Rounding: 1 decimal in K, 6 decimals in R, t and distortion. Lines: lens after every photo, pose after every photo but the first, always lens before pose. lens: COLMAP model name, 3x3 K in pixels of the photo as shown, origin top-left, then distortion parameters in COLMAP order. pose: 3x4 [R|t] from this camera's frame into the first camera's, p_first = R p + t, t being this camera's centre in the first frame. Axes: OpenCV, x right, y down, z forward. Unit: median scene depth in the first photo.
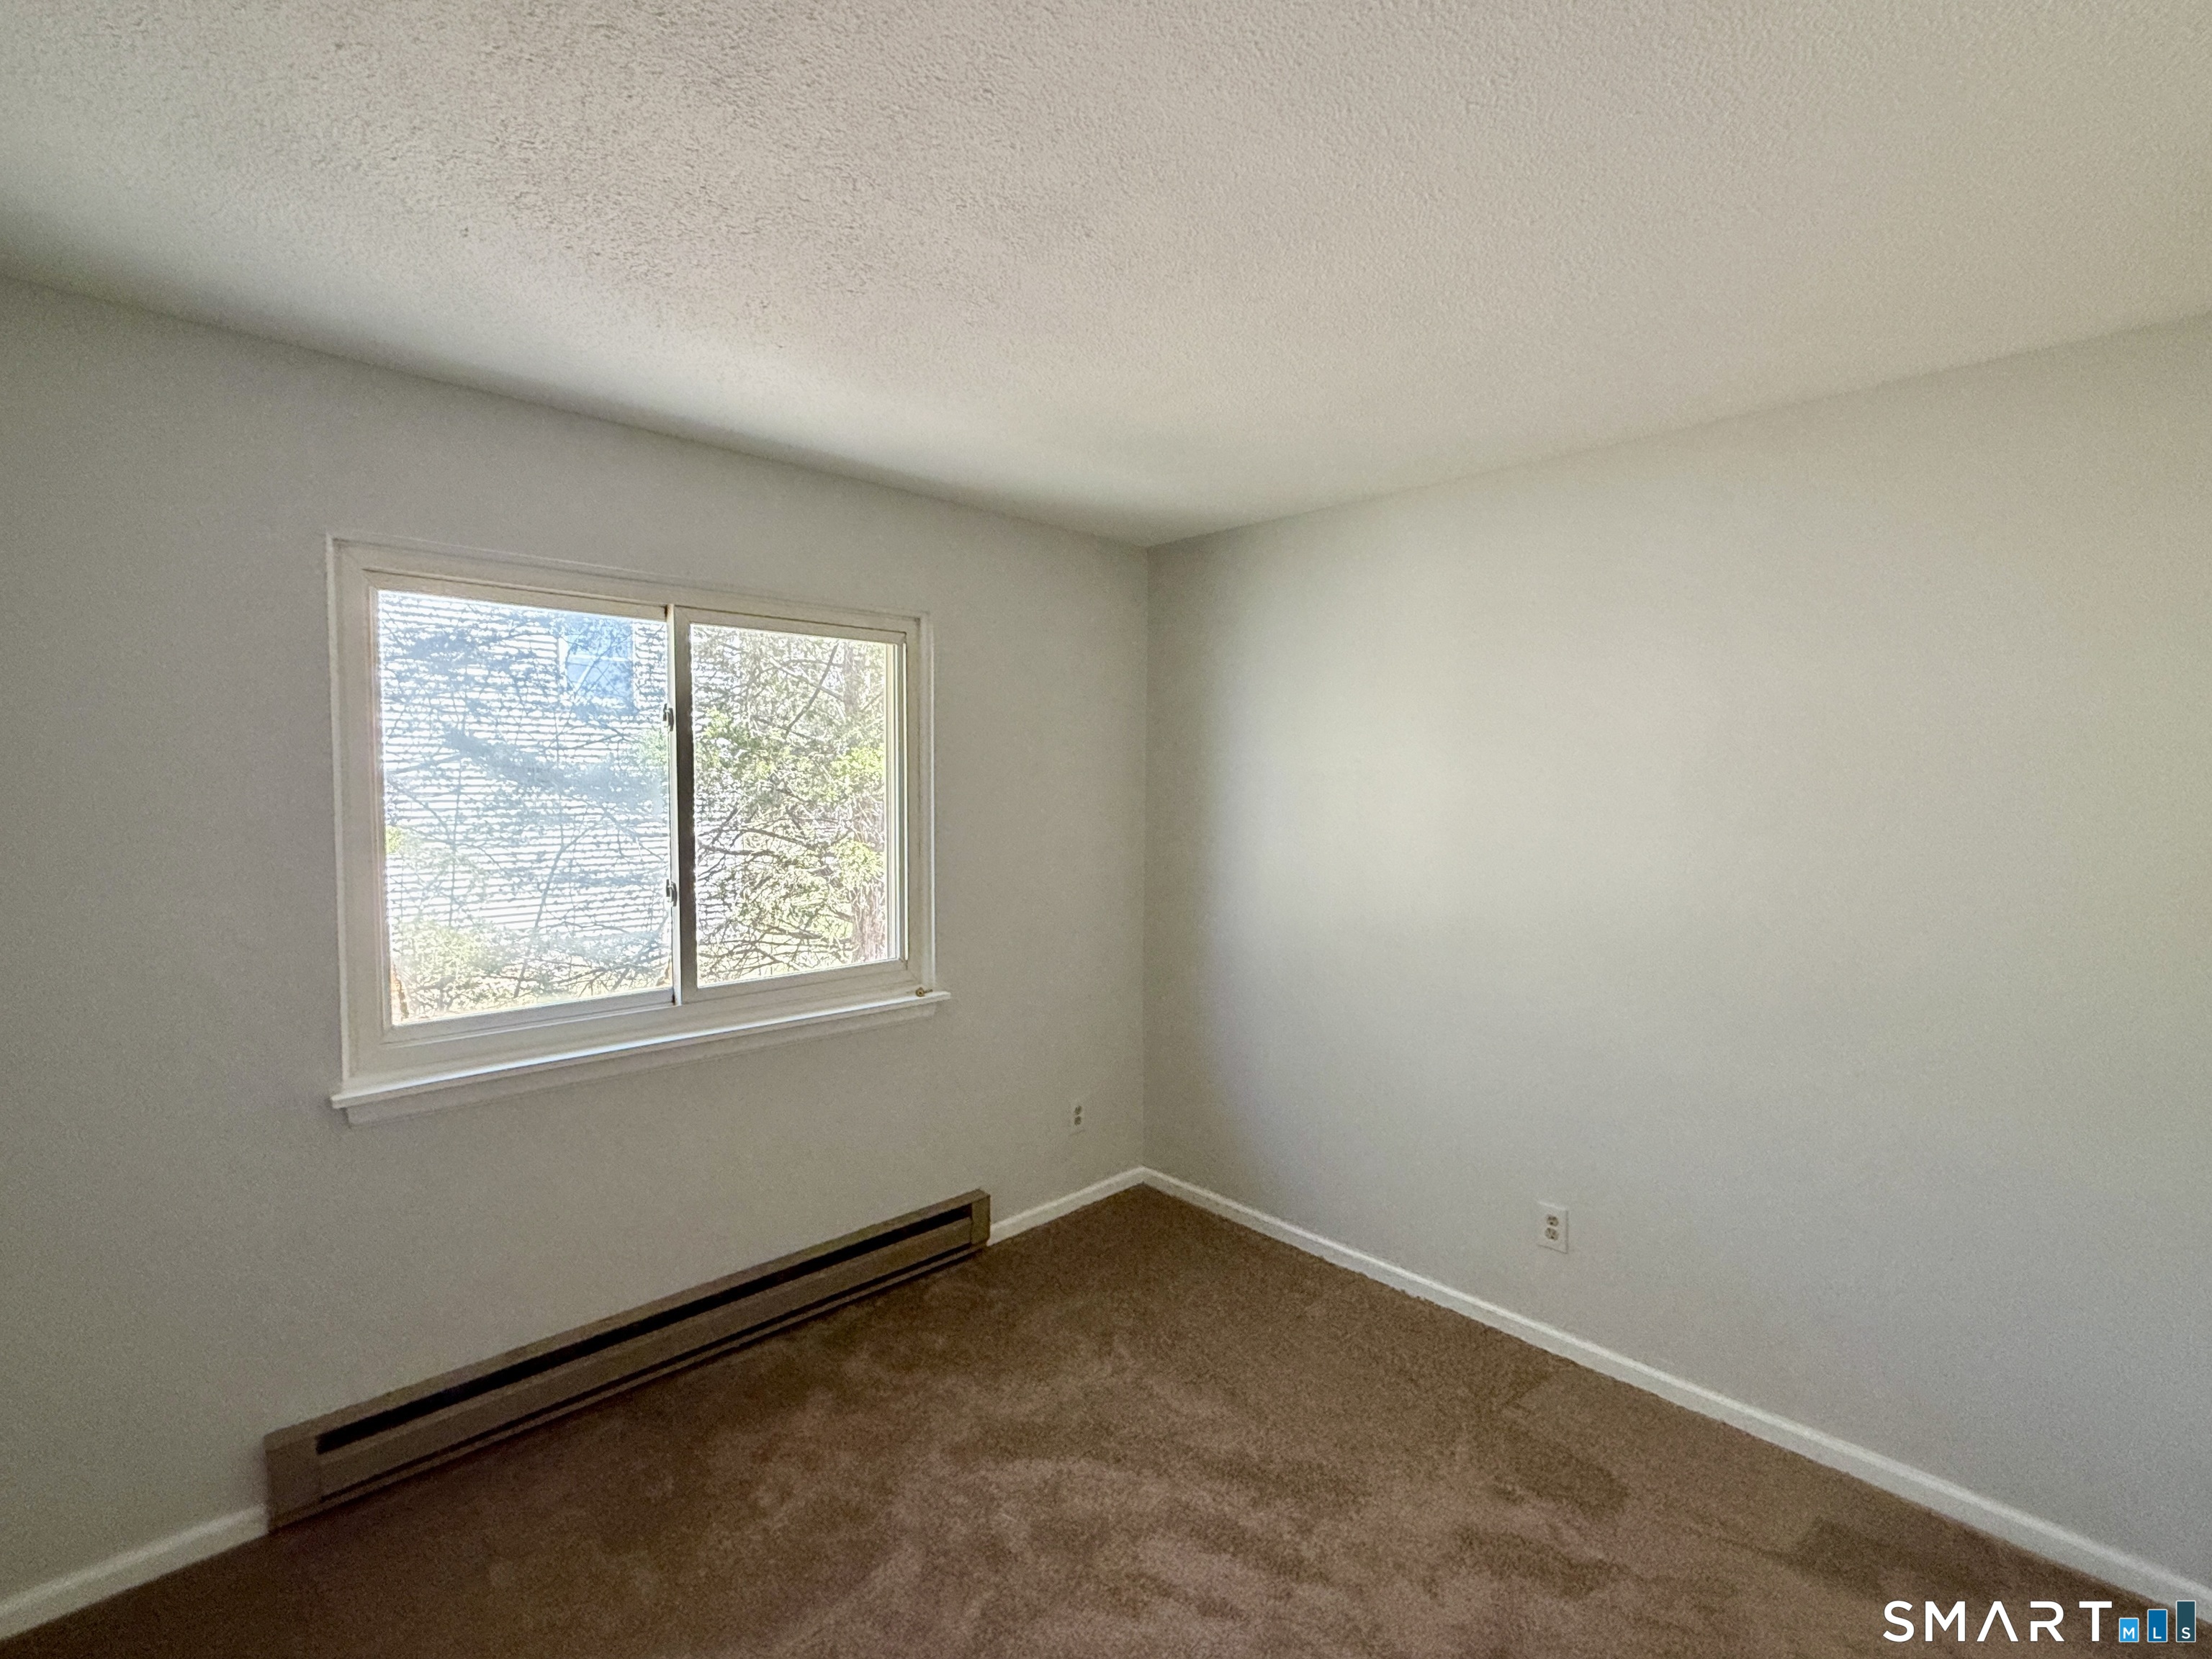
lens RADIAL K [[964.6, 0, 1106.0], [0, 964.6, 829.5], [0, 0, 1]] dist [0.001176, 0.000285]
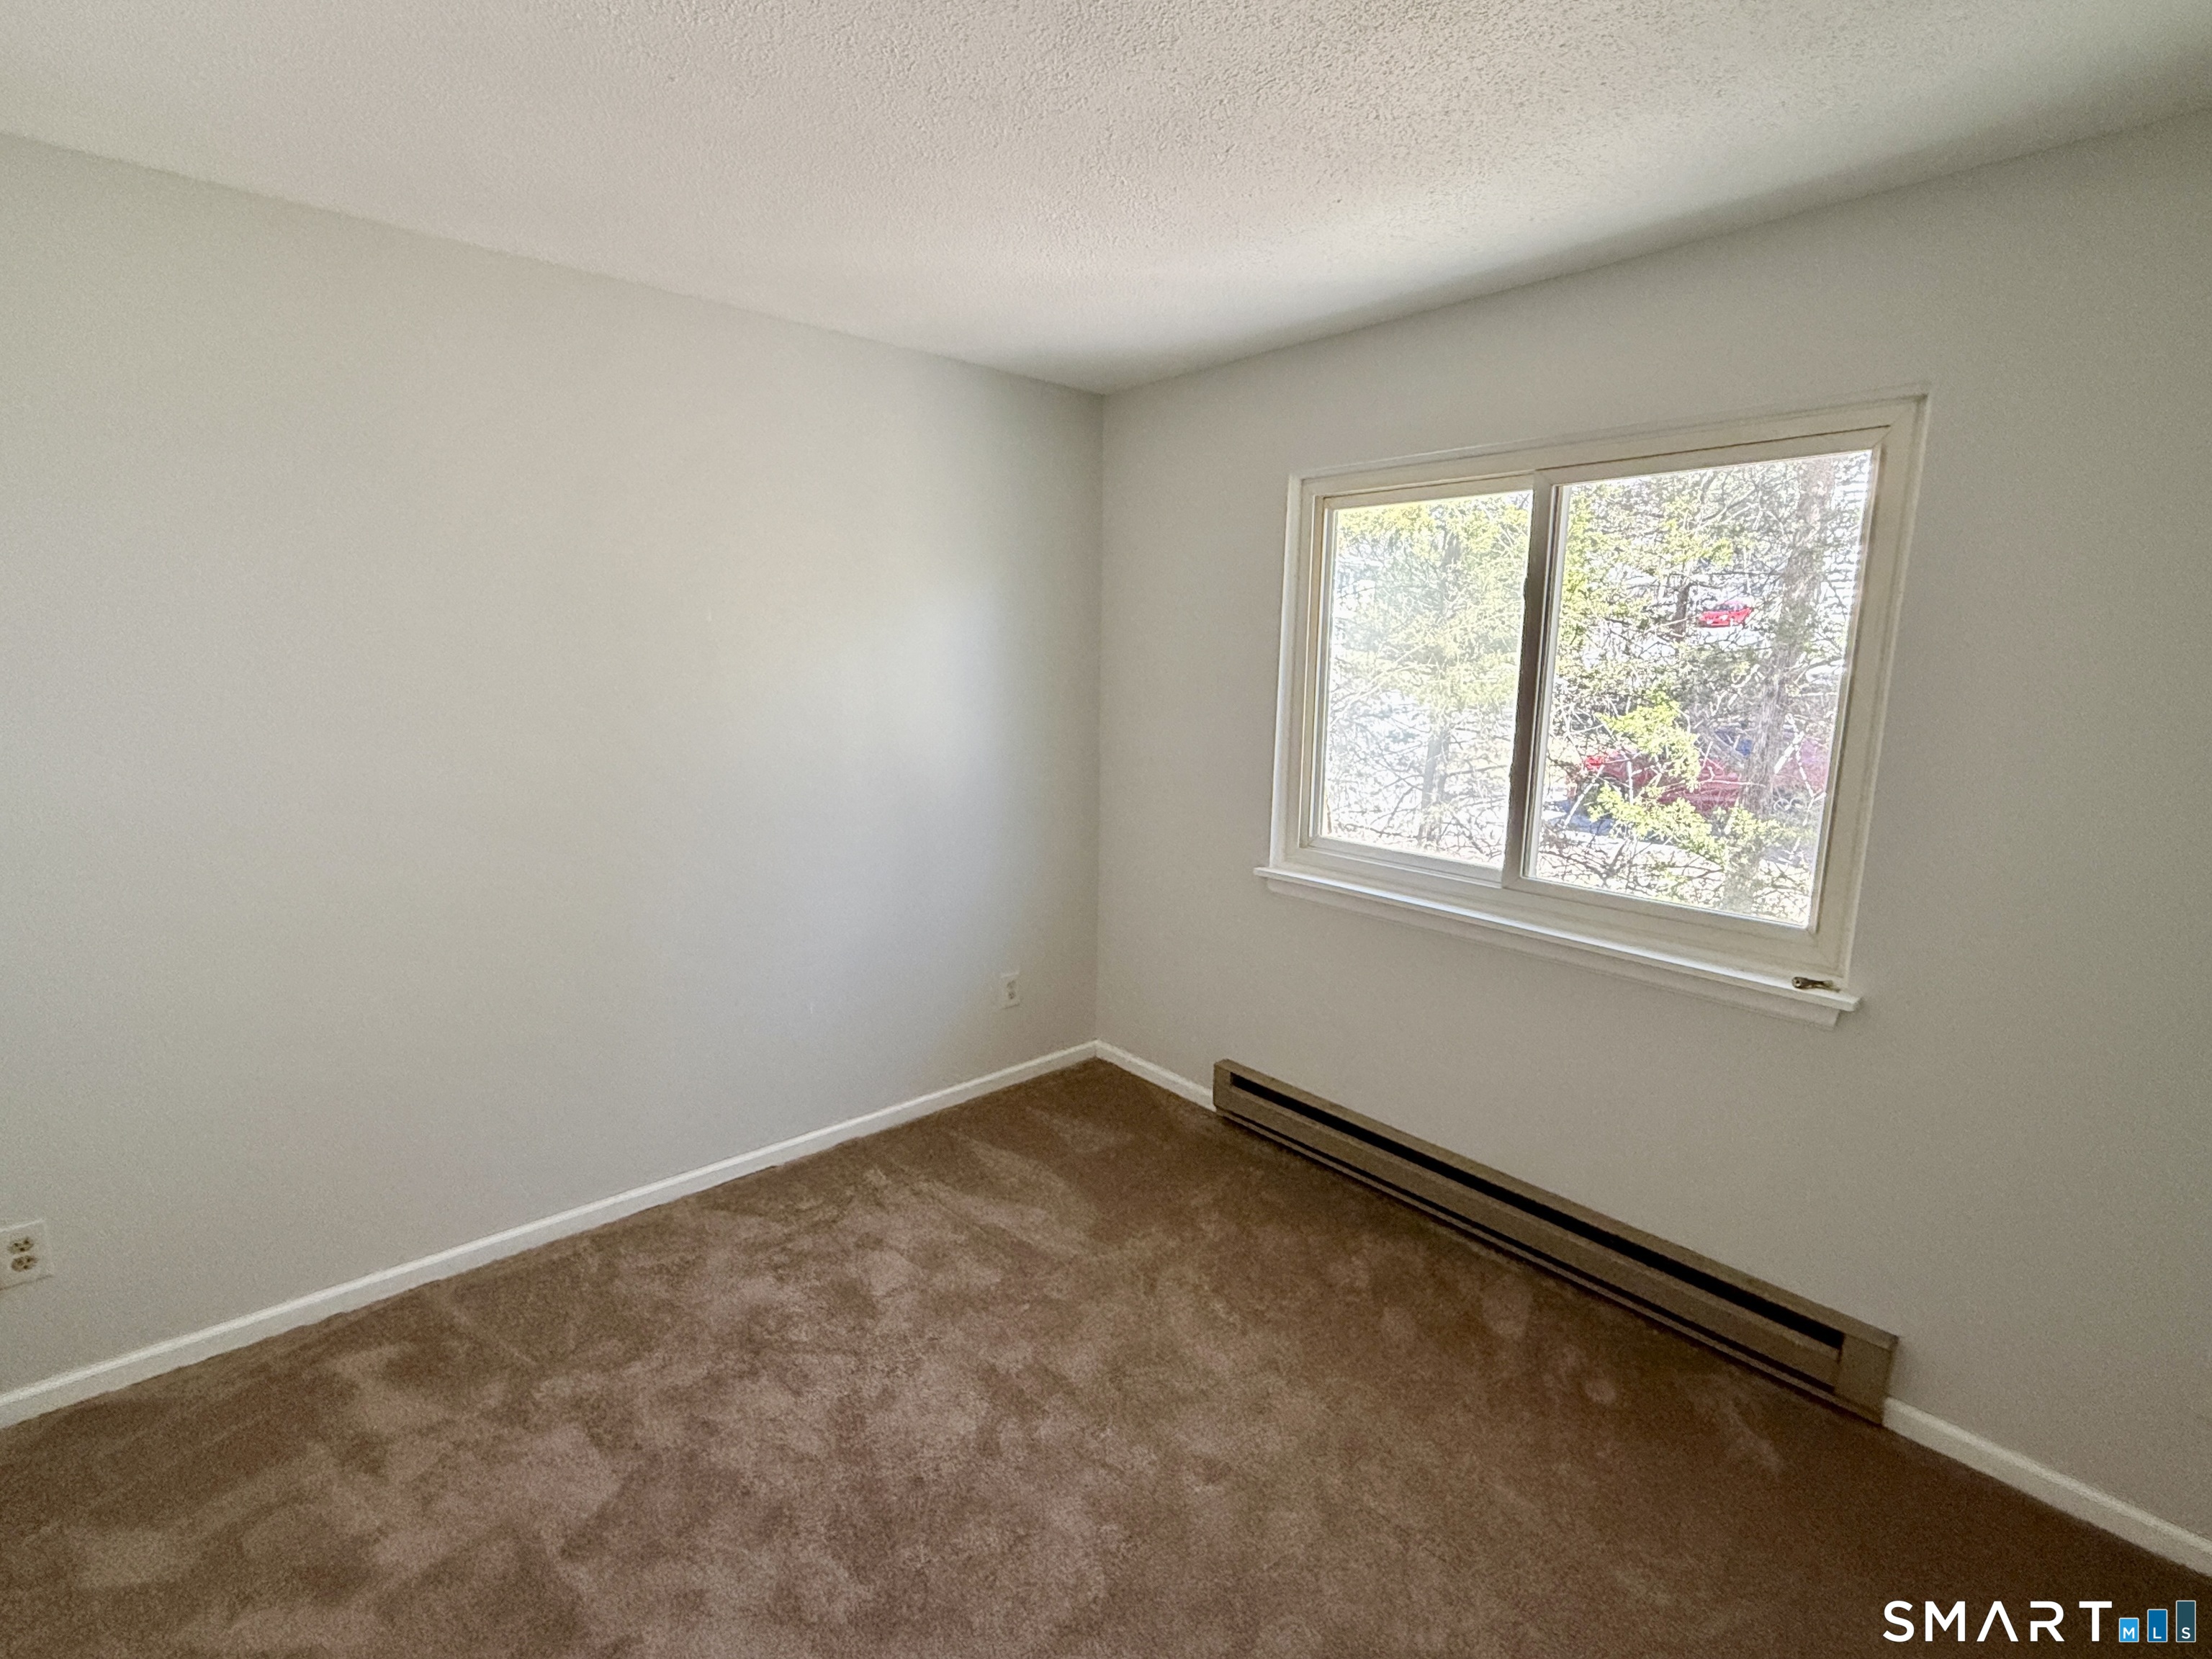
lens RADIAL K [[964.6, 0, 1106.0], [0, 964.6, 829.5], [0, 0, 1]] dist [0.001176, 0.000285]
pose [[0.001091, 0.167424, -0.985884, 0.546157], [-0.082410, 0.982547, 0.166766, -0.009387], [0.996598, 0.081065, 0.014869, 0.596357]]
